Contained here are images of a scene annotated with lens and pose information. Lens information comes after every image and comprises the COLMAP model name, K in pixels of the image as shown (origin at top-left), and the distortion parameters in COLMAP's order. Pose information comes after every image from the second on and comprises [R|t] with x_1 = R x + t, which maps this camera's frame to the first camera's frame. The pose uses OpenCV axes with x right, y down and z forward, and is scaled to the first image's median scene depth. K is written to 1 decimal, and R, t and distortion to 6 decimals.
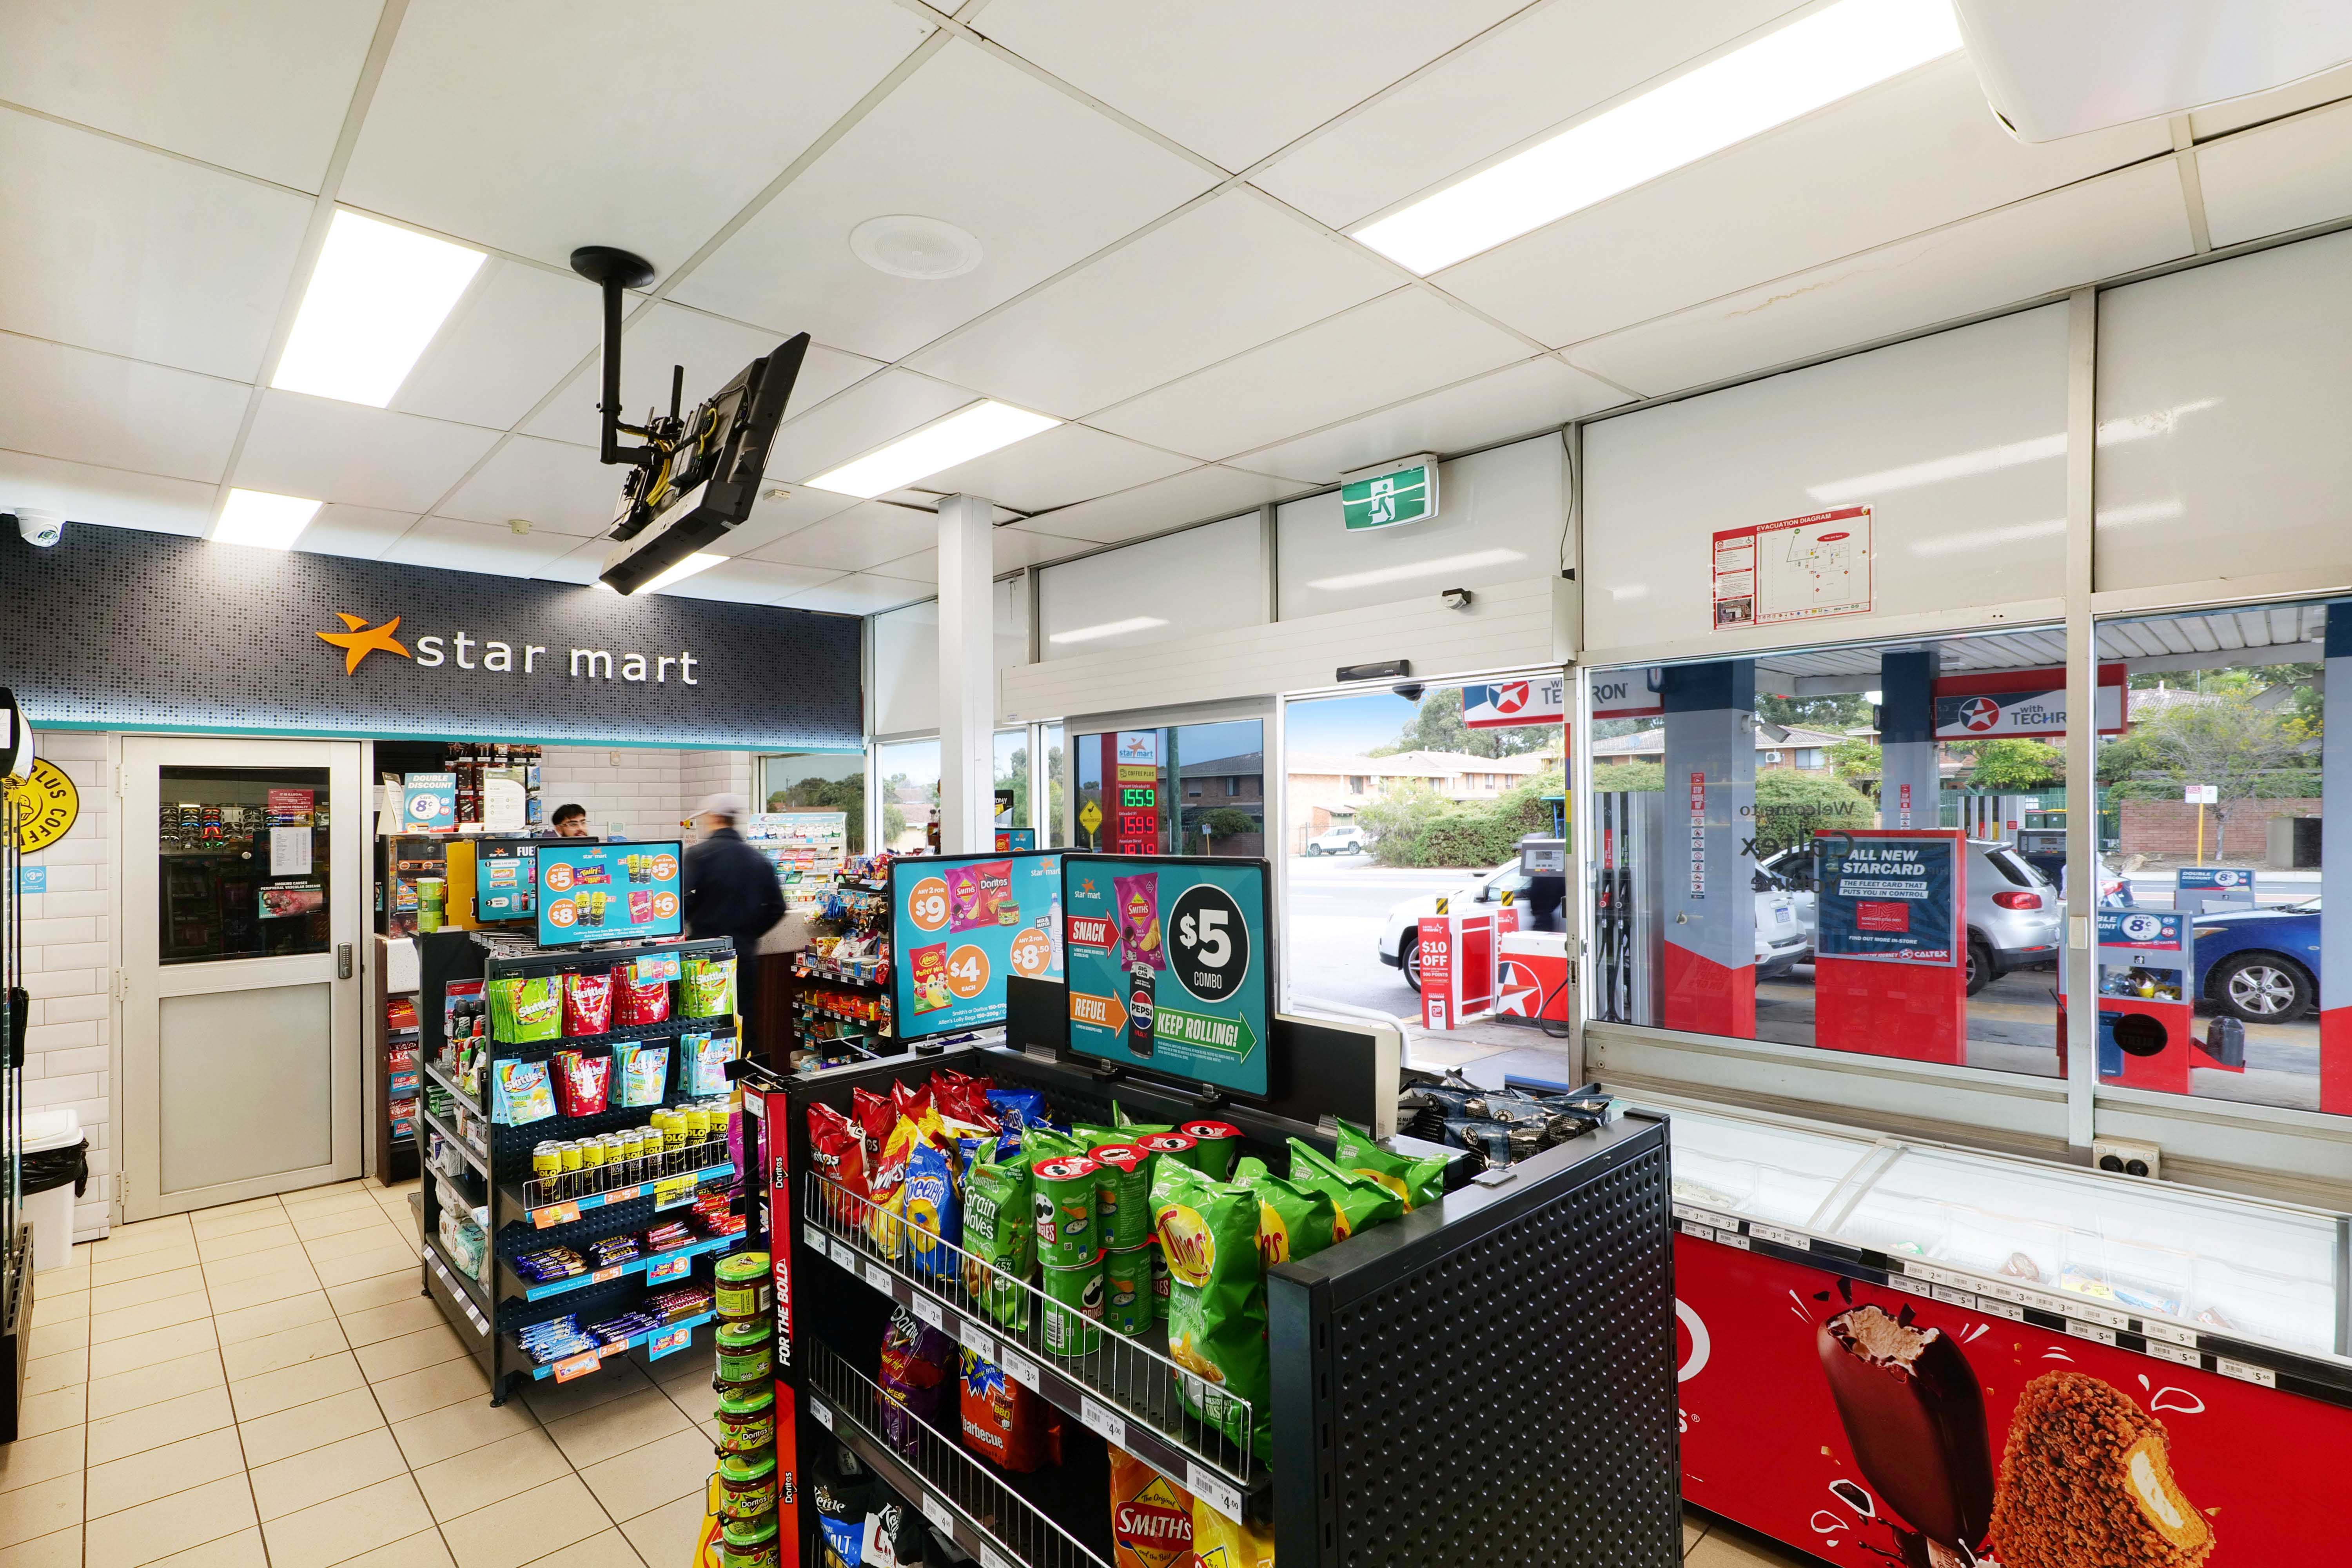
lens RADIAL K [[1109.3, 0, 1189.4], [0, 1109.3, 820.7], [0, 0, 1]] dist [-0.013593, 0.000000]
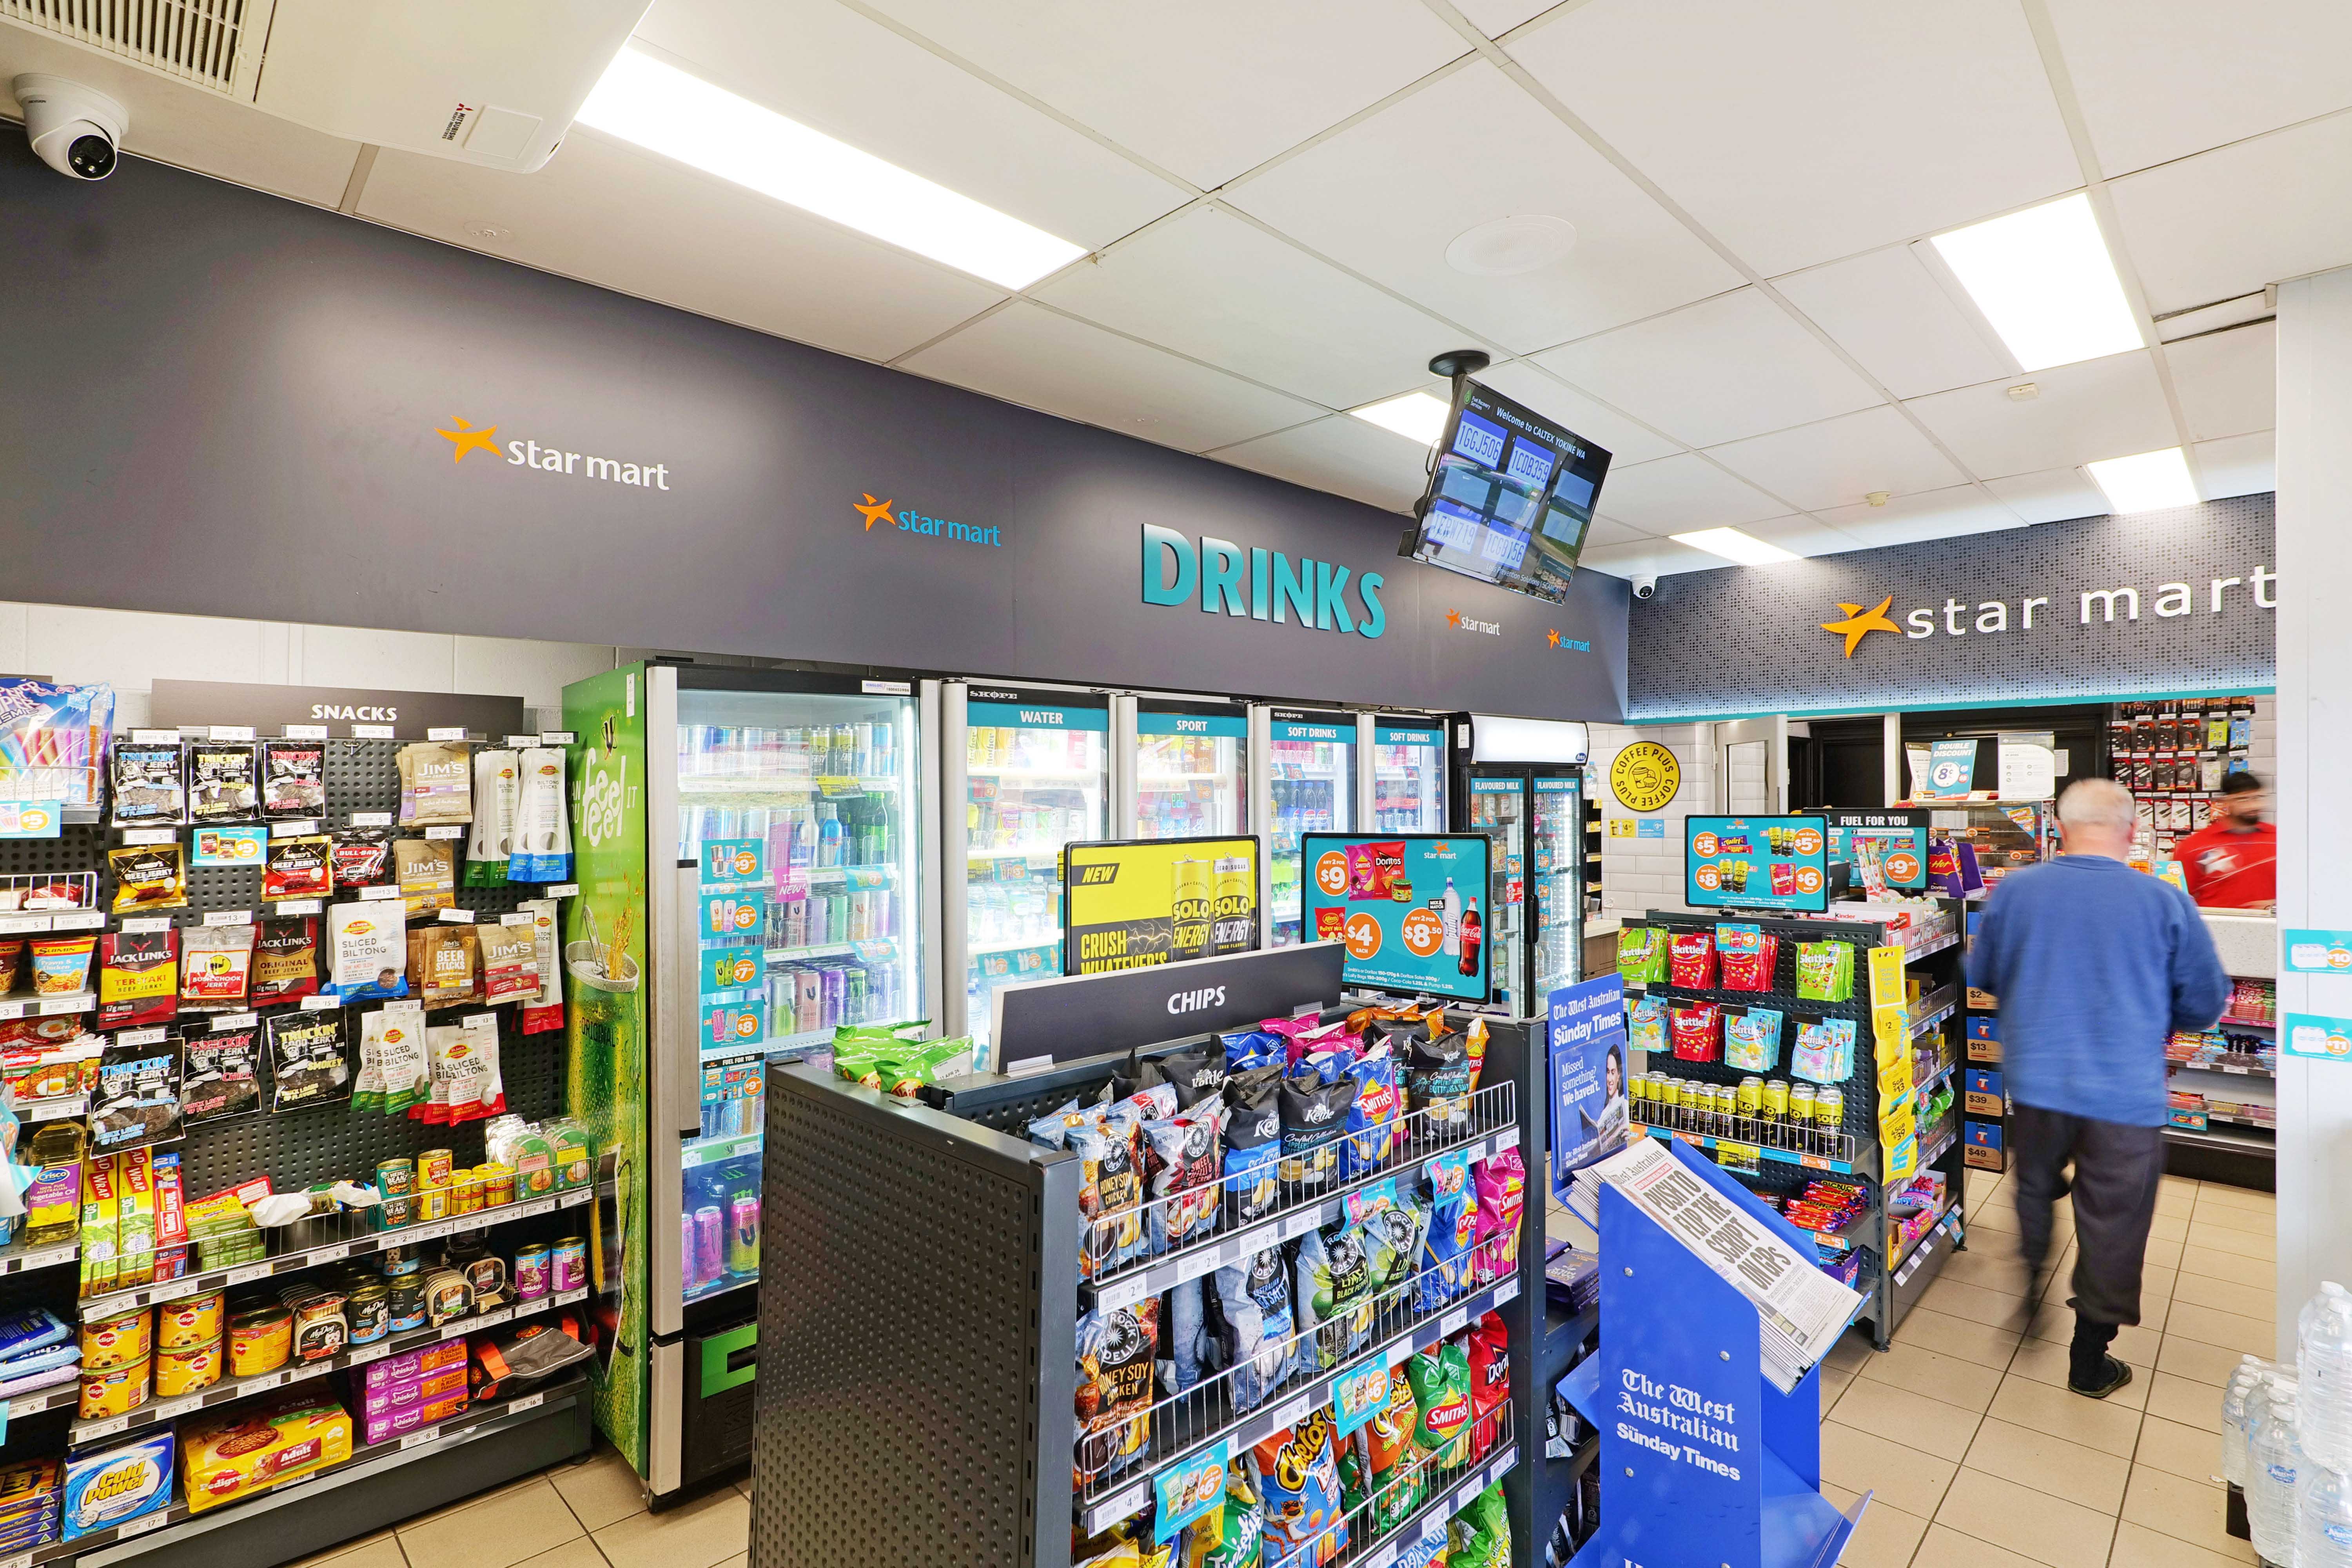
lens RADIAL K [[1135.1, 0, 1184.4], [0, 1135.1, 813.2], [0, 0, 1]] dist [-0.014224, 0.001683]
pose [[0.018744, 0.027112, -0.999457, 0.406306], [0.003670, 0.999624, 0.027185, -0.009636], [0.999818, -0.004177, 0.018638, 0.337682]]
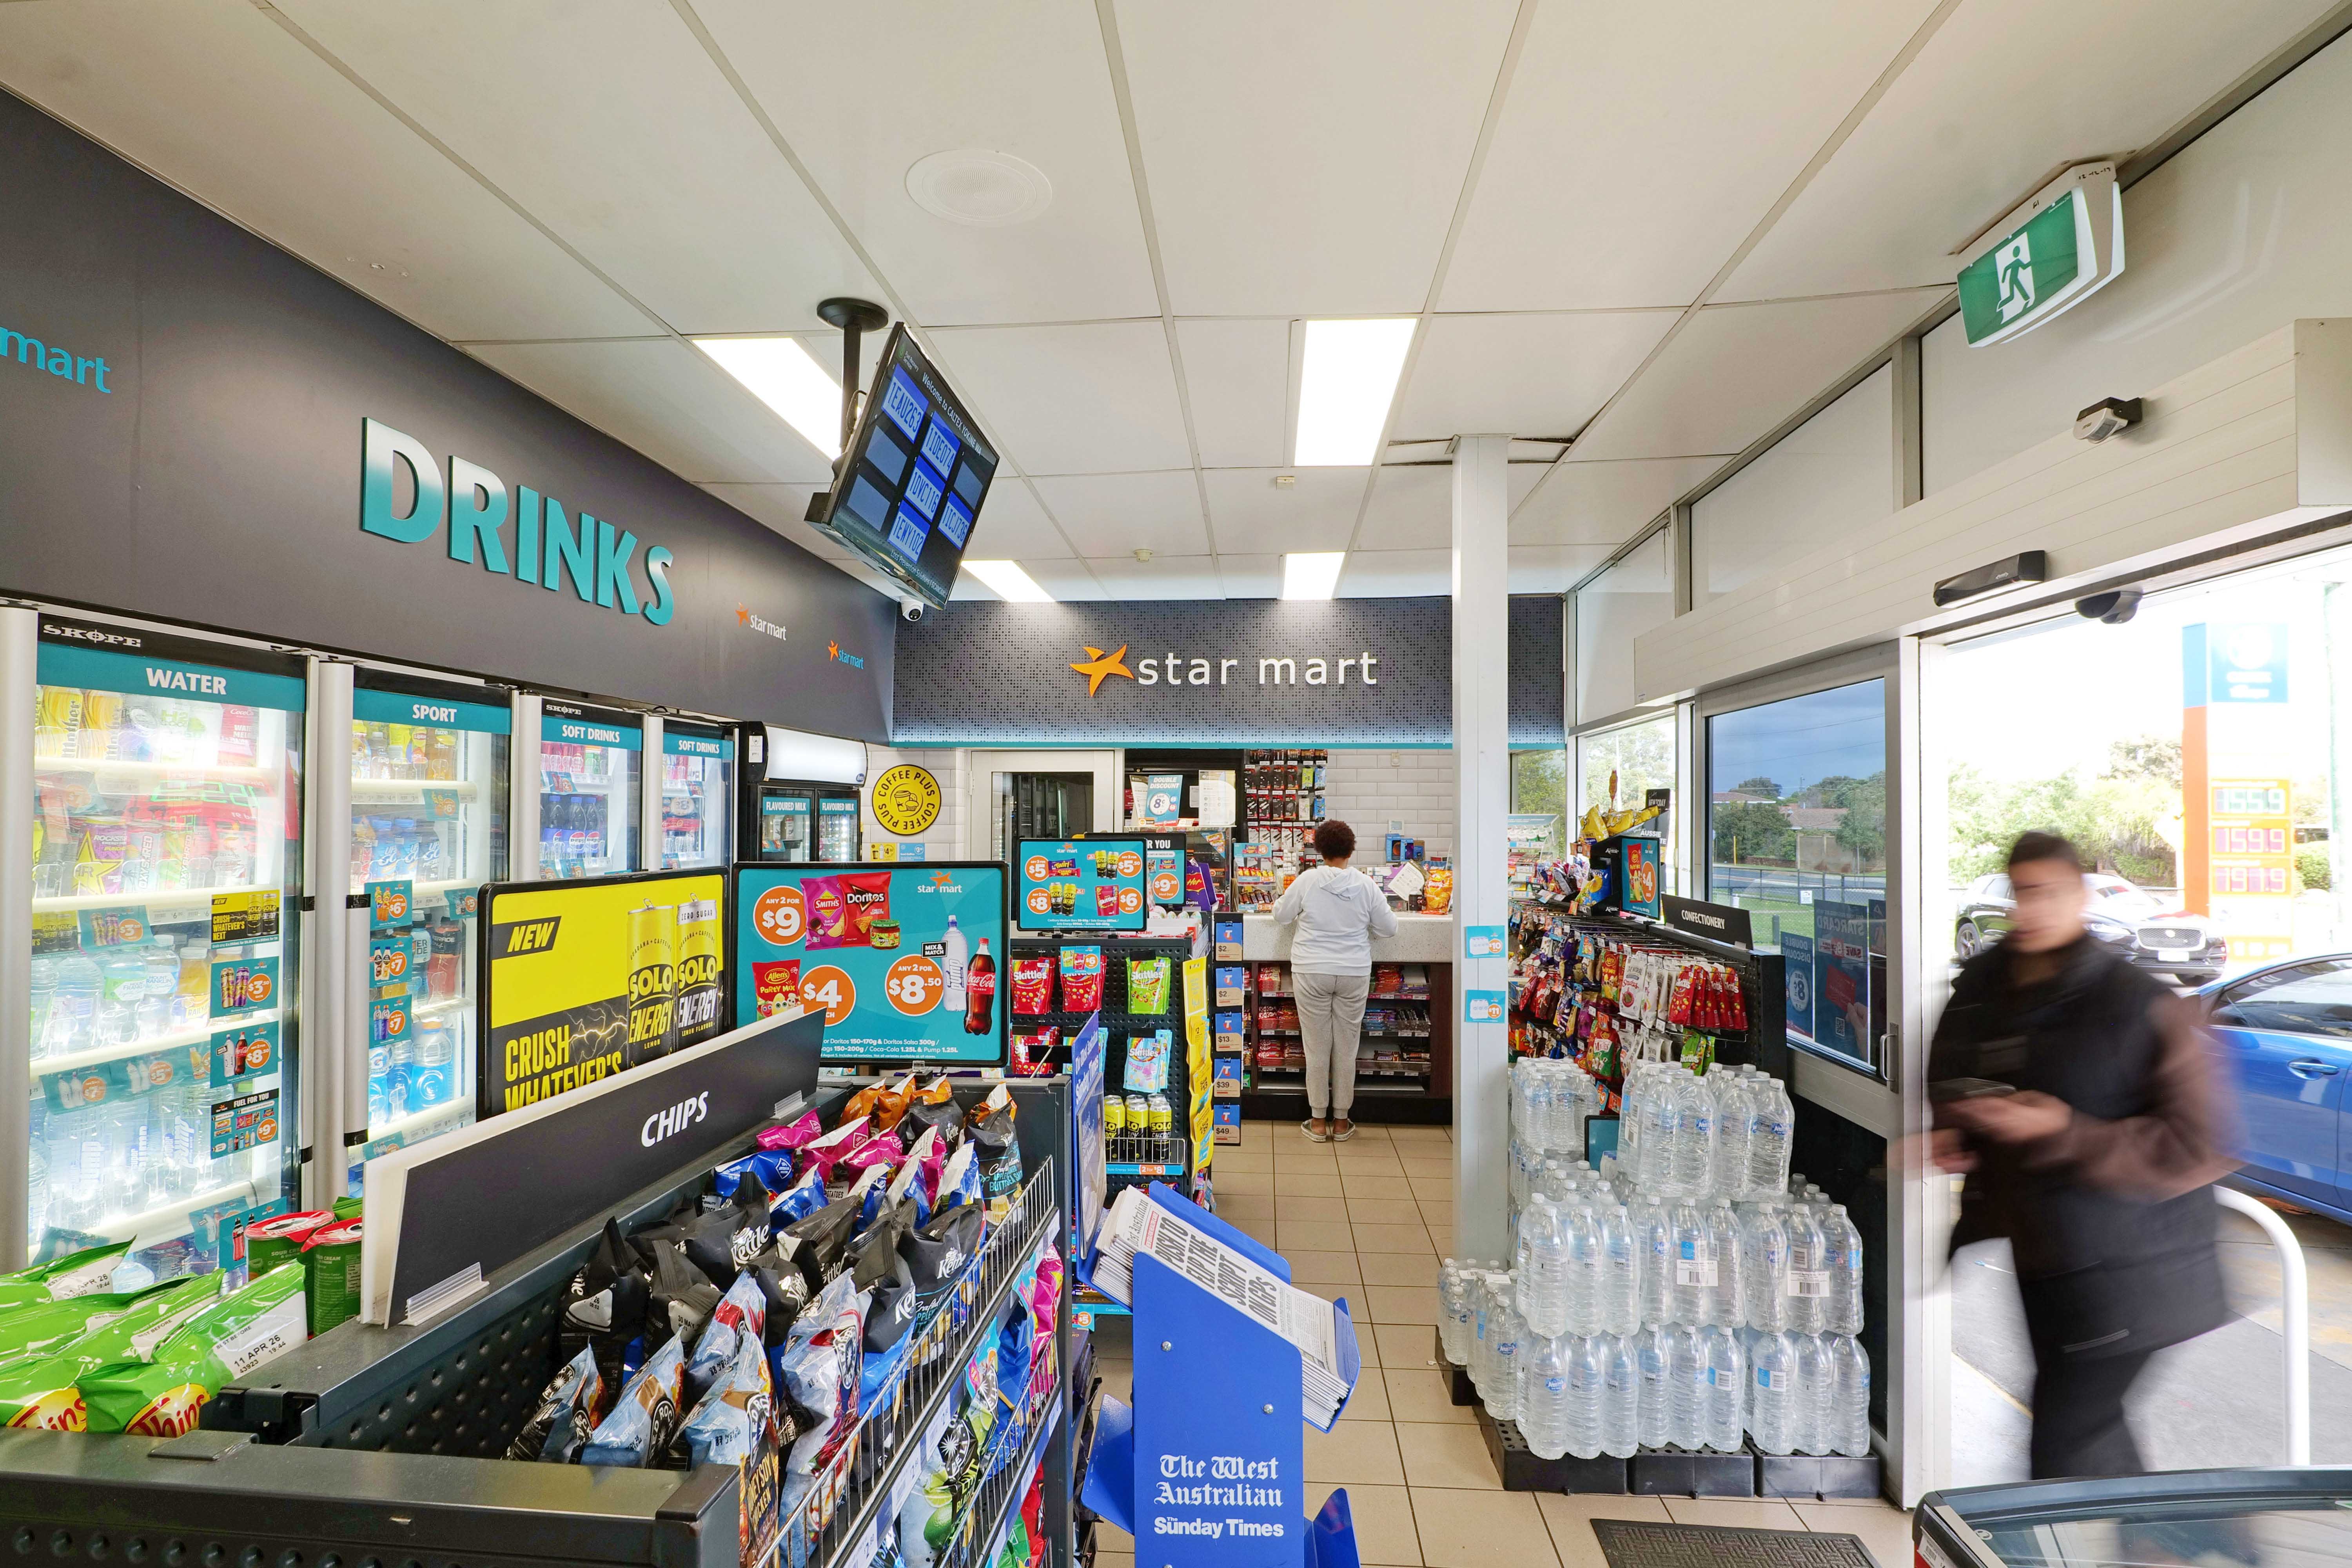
lens RADIAL K [[1135.1, 0, 1184.4], [0, 1135.1, 813.2], [0, 0, 1]] dist [-0.014224, 0.001683]
pose [[0.664463, 0.012875, -0.747210, 0.279785], [-0.017654, 0.999843, 0.001529, -0.006488], [0.747113, 0.012175, 0.664586, 0.259960]]
